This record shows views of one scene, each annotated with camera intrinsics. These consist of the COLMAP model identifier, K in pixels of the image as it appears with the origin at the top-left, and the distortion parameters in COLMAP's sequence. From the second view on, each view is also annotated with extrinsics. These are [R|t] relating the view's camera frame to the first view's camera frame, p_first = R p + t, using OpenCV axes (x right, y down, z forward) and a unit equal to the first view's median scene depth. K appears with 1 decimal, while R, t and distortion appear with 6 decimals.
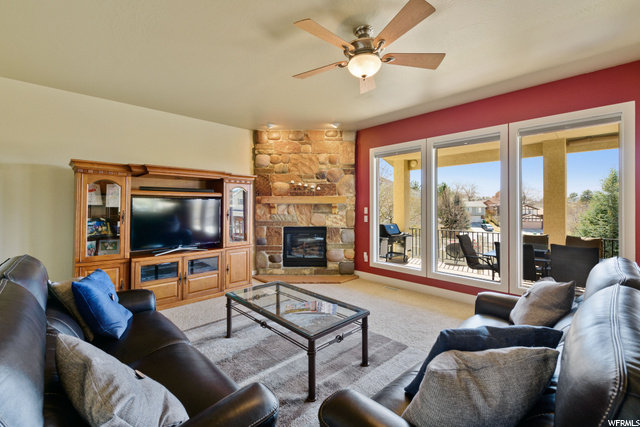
lens RADIAL K [[279.6, 0, 319.9], [0, 279.6, 206.9], [0, 0, 1]] dist [0.000661, -0.000029]
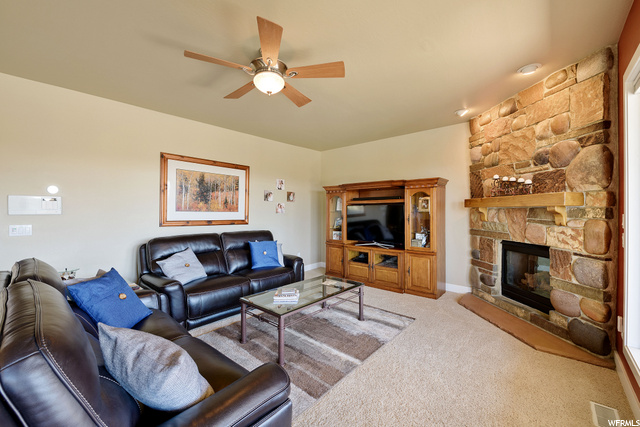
lens RADIAL K [[264.0, 0, 320.0], [0, 264.0, 213.5], [0, 0, 1]] dist [0.000199, 0.000060]
pose [[0.073815, 0.010182, -0.997220, 0.527986], [-0.000460, 0.999948, 0.010176, -0.002924], [0.997272, -0.000293, 0.073816, 0.495176]]
